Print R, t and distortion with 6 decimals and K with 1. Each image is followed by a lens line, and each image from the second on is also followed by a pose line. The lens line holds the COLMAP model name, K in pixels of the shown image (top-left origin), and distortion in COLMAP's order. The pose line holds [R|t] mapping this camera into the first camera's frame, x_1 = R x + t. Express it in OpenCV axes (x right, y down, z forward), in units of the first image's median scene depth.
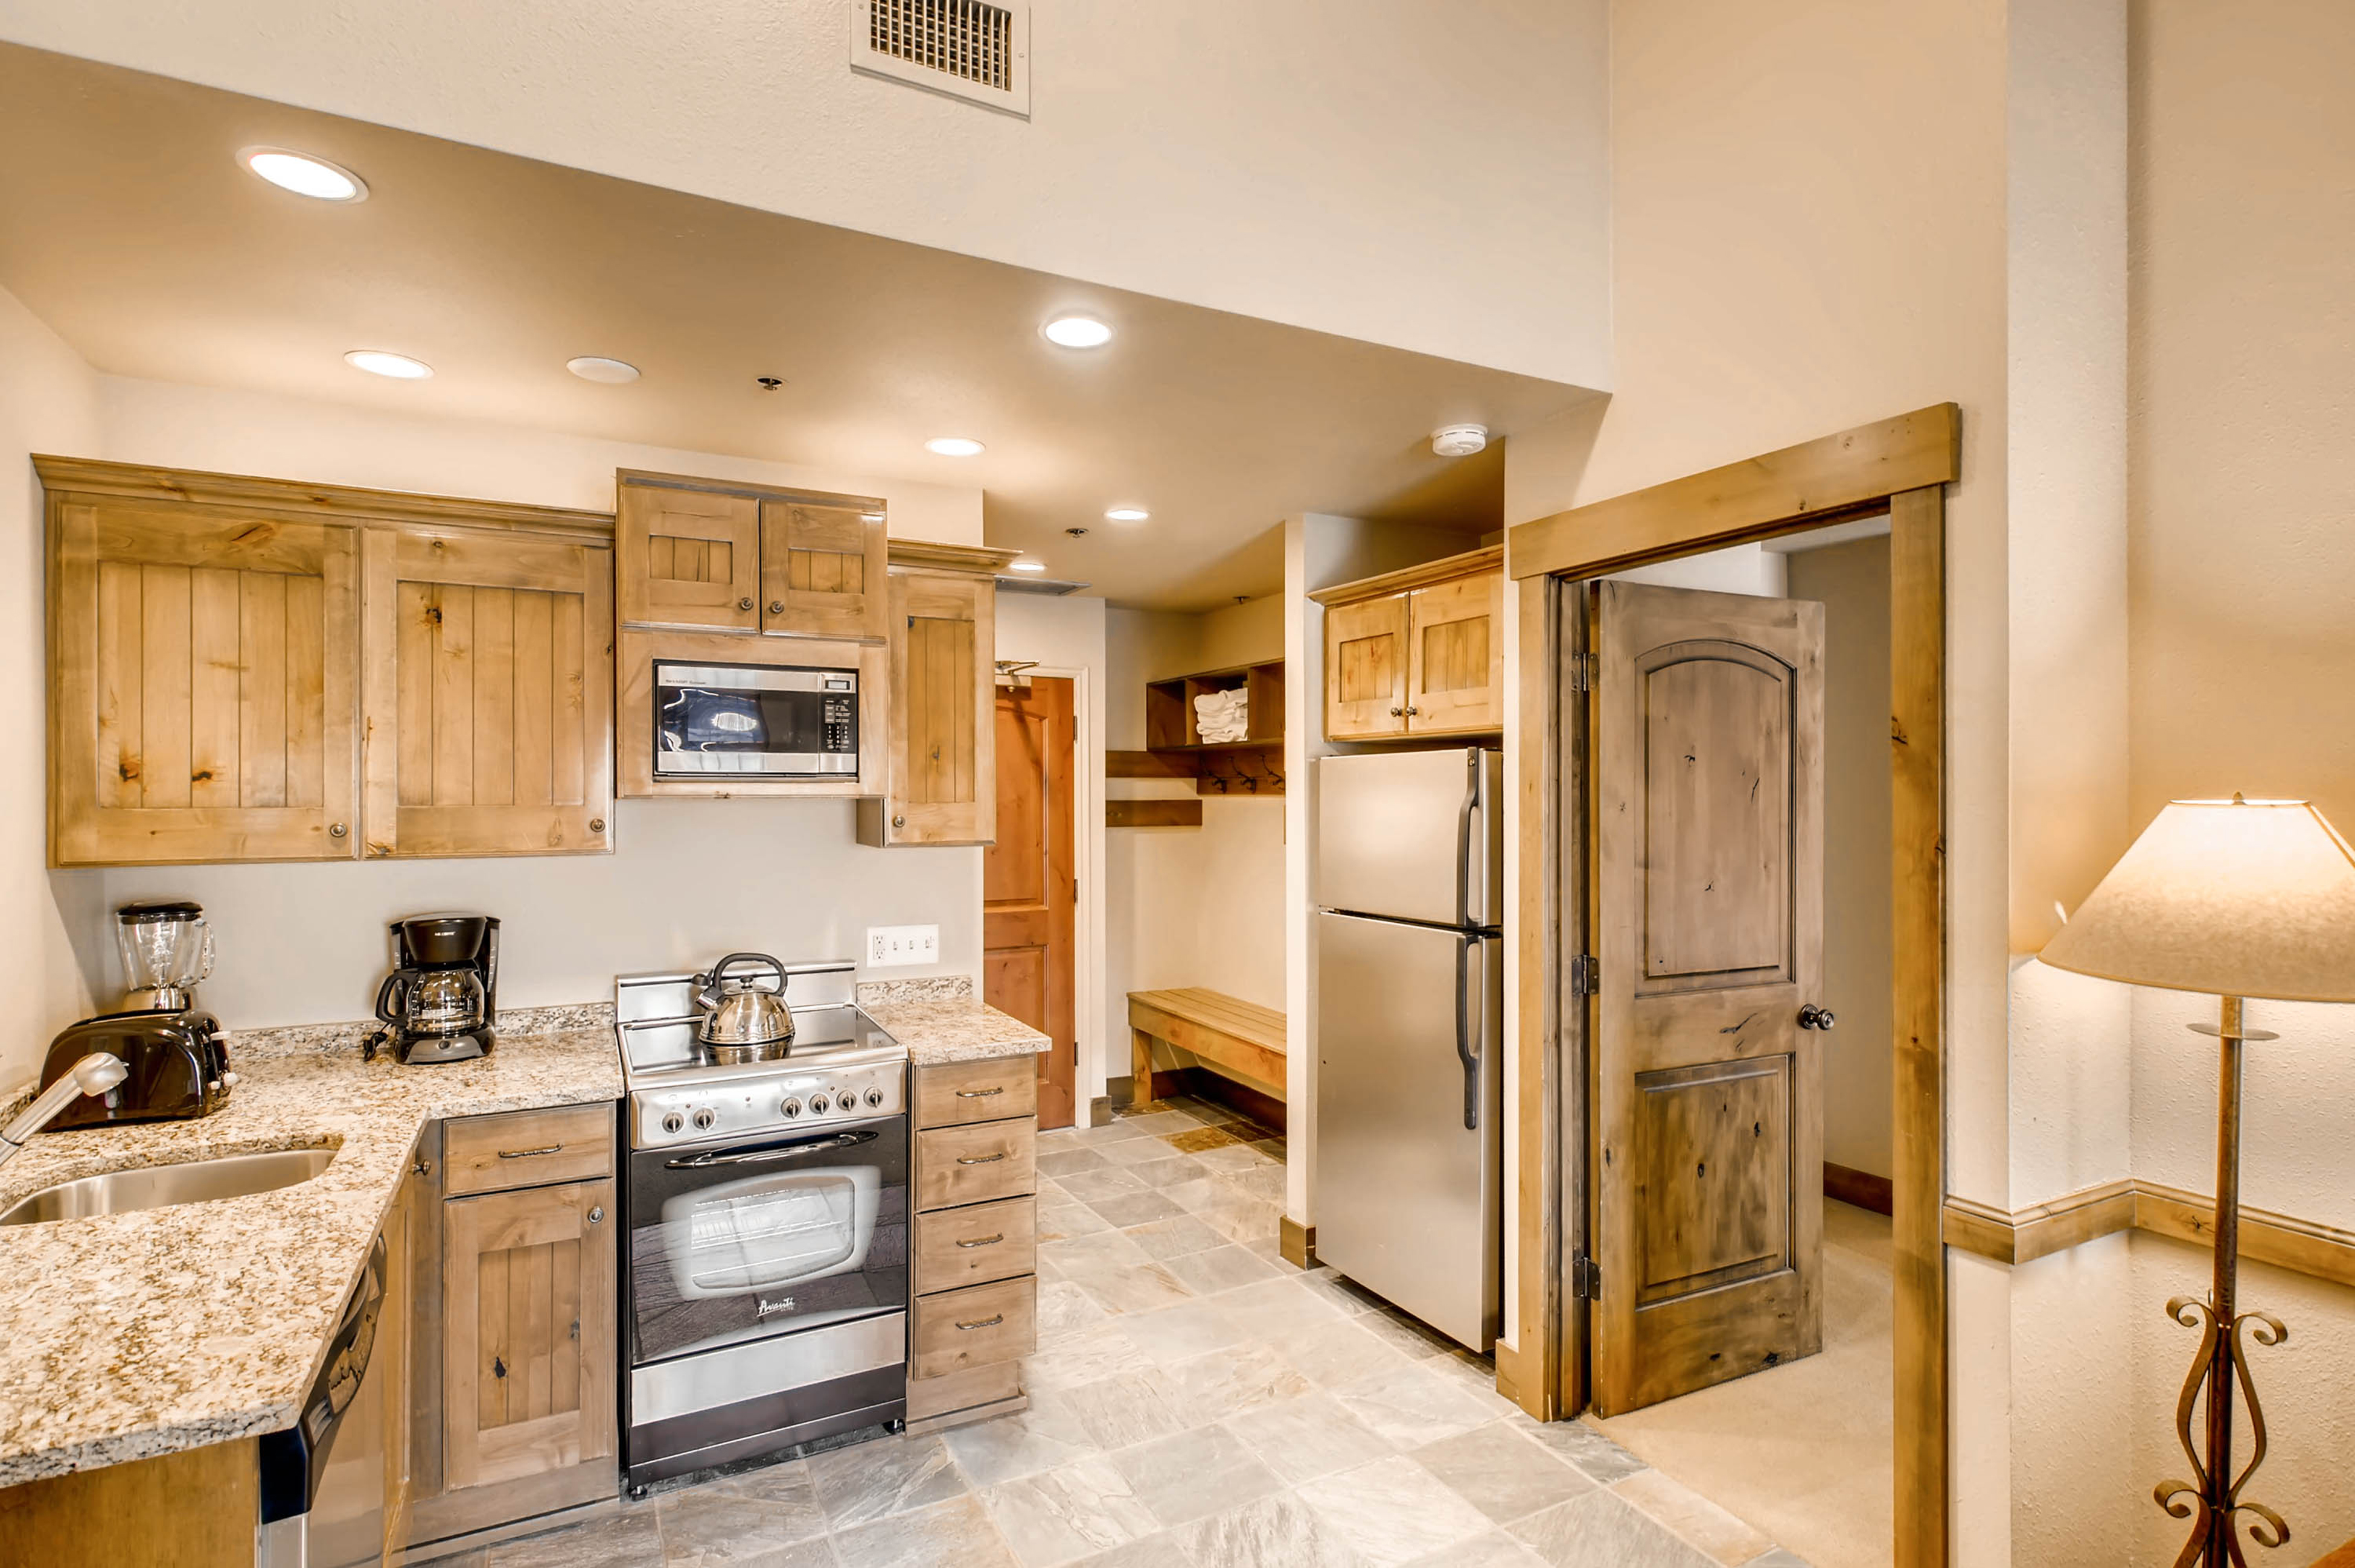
lens RADIAL K [[1151.5, 0, 1165.7], [0, 1151.5, 788.2], [0, 0, 1]] dist [0.006432, -0.001930]
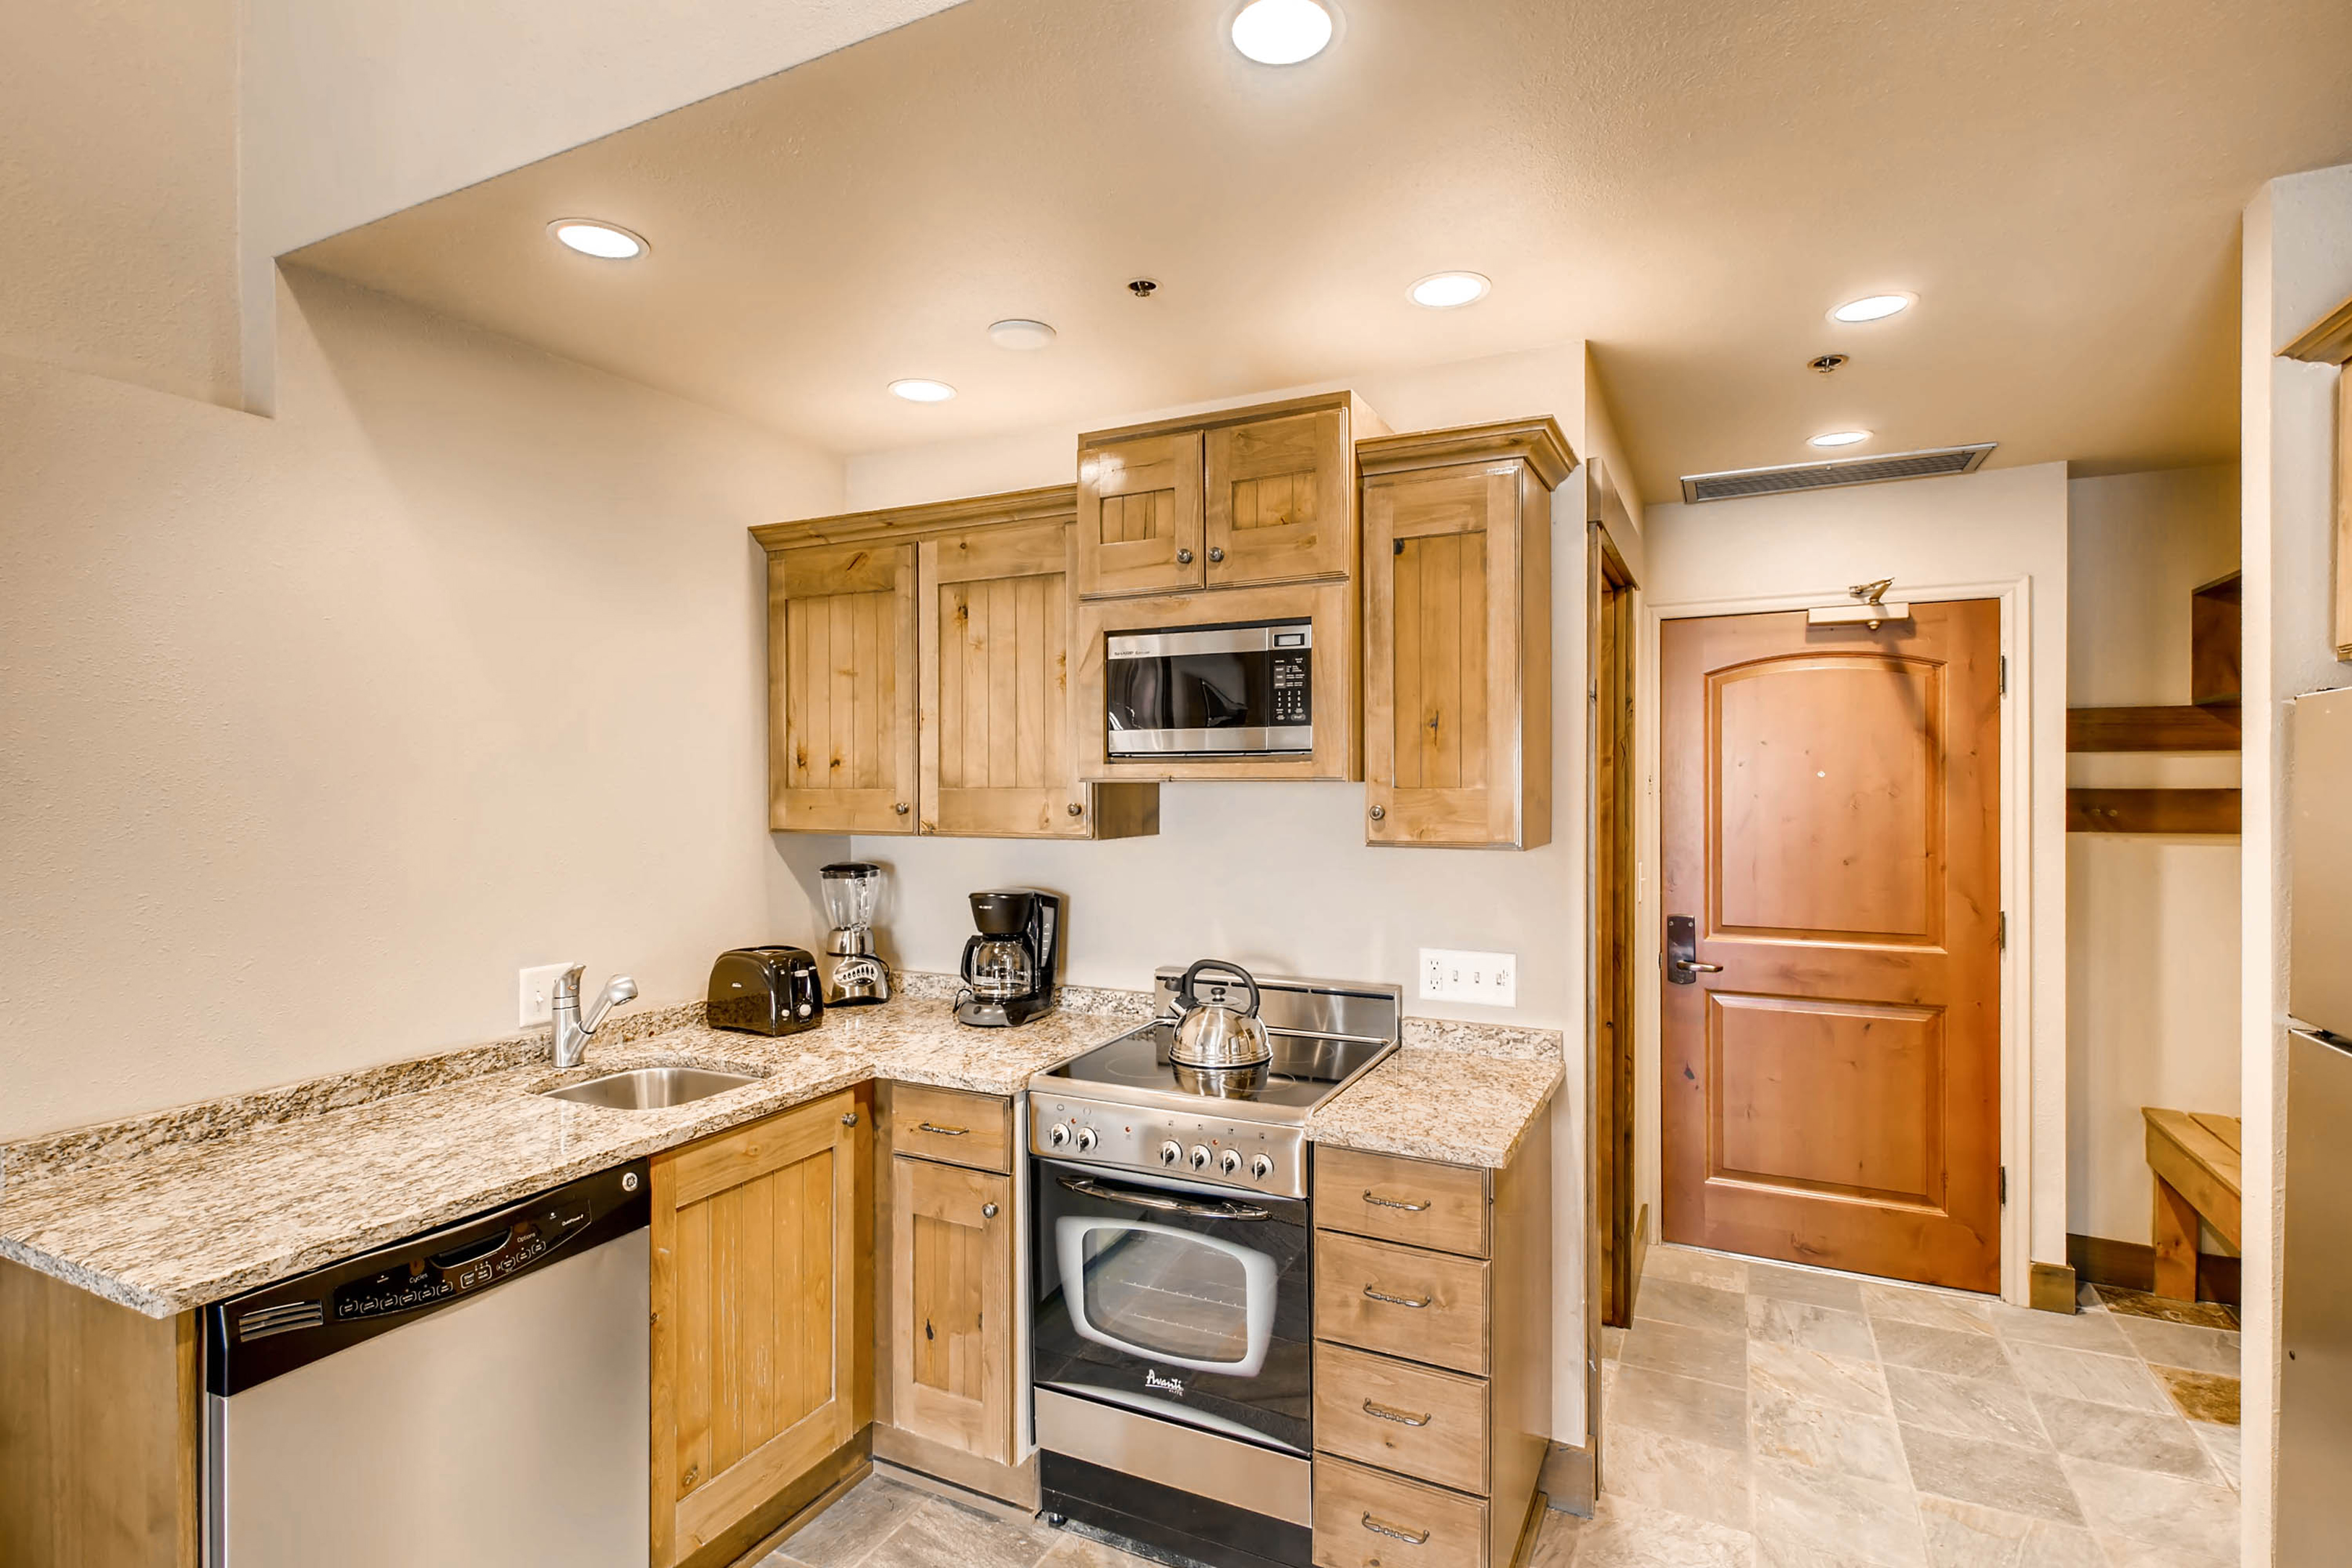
lens RADIAL K [[1150.1, 0, 1167.6], [0, 1150.1, 787.6], [0, 0, 1]] dist [0.006432, -0.001930]
pose [[0.586605, 0.004270, -0.809862, 0.316833], [0.003835, 0.999960, 0.008050, 0.006164], [0.809864, -0.007828, 0.586565, 0.469893]]
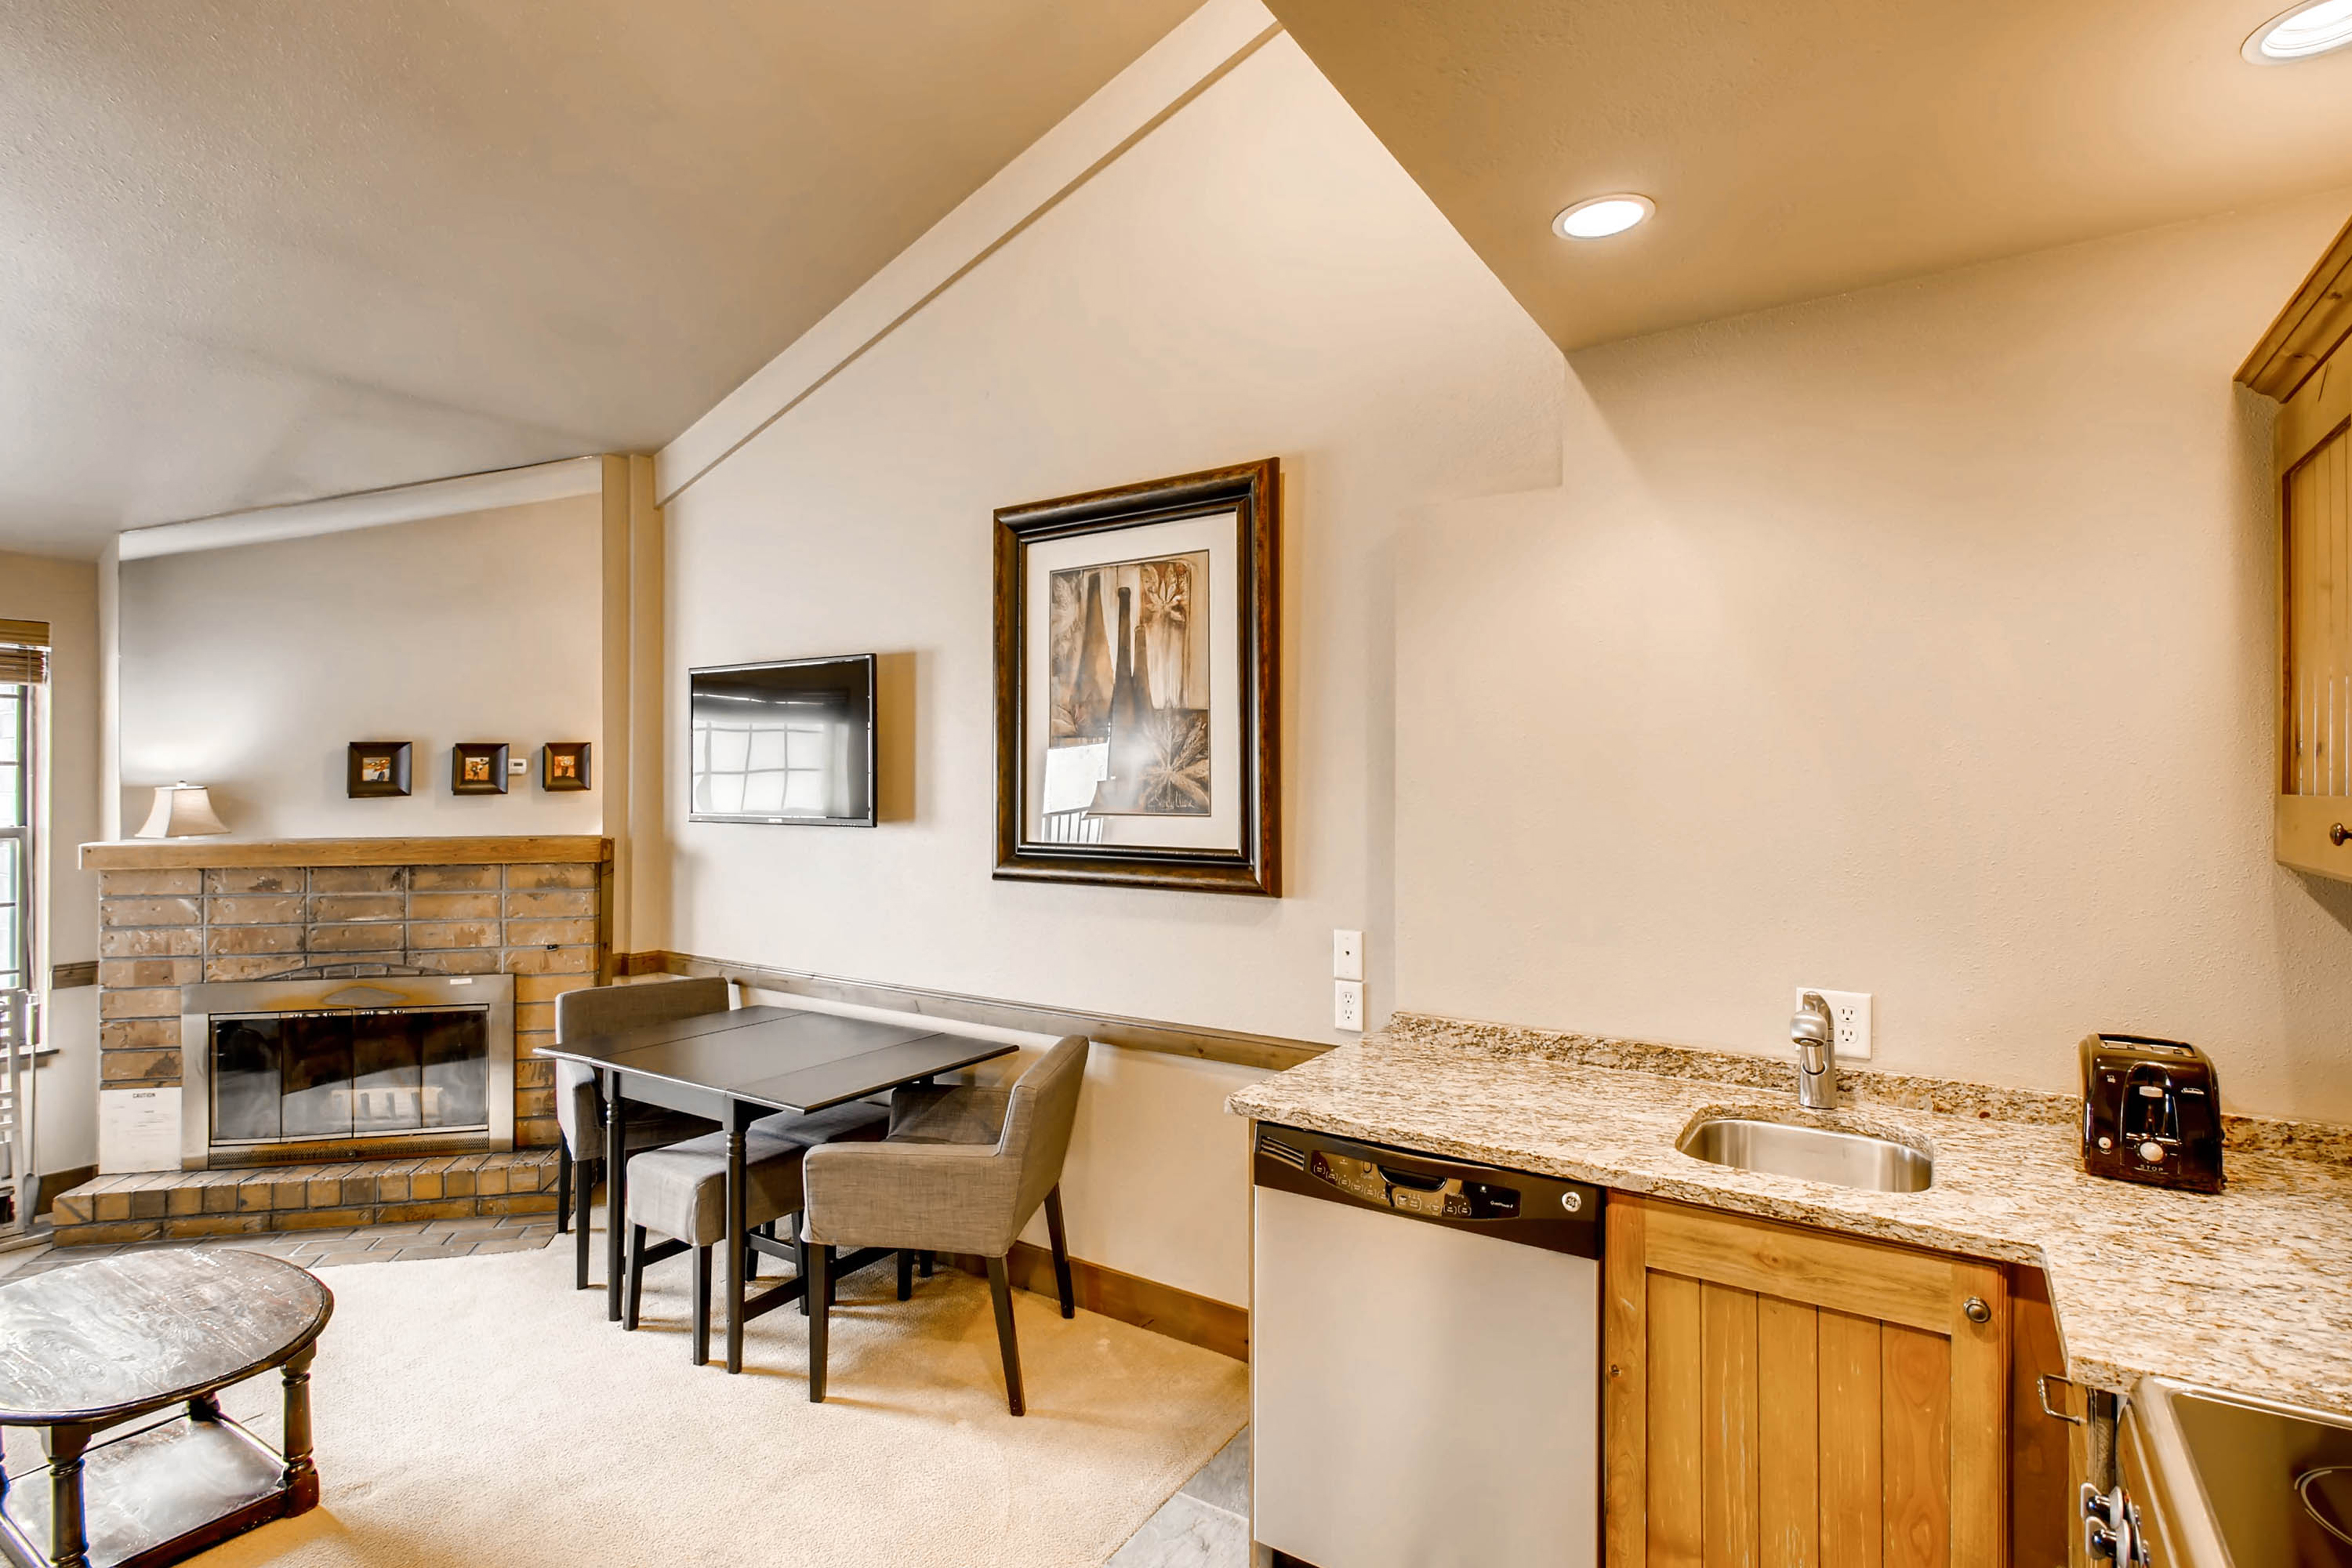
lens RADIAL K [[1150.1, 0, 1165.7], [0, 1150.1, 791.0], [0, 0, 1]] dist [0.006432, -0.001930]
pose [[-0.875183, 0.002633, -0.483786, 0.094164], [0.000206, 0.999987, 0.005071, 0.009232], [0.483793, 0.004339, -0.875172, 1.060091]]
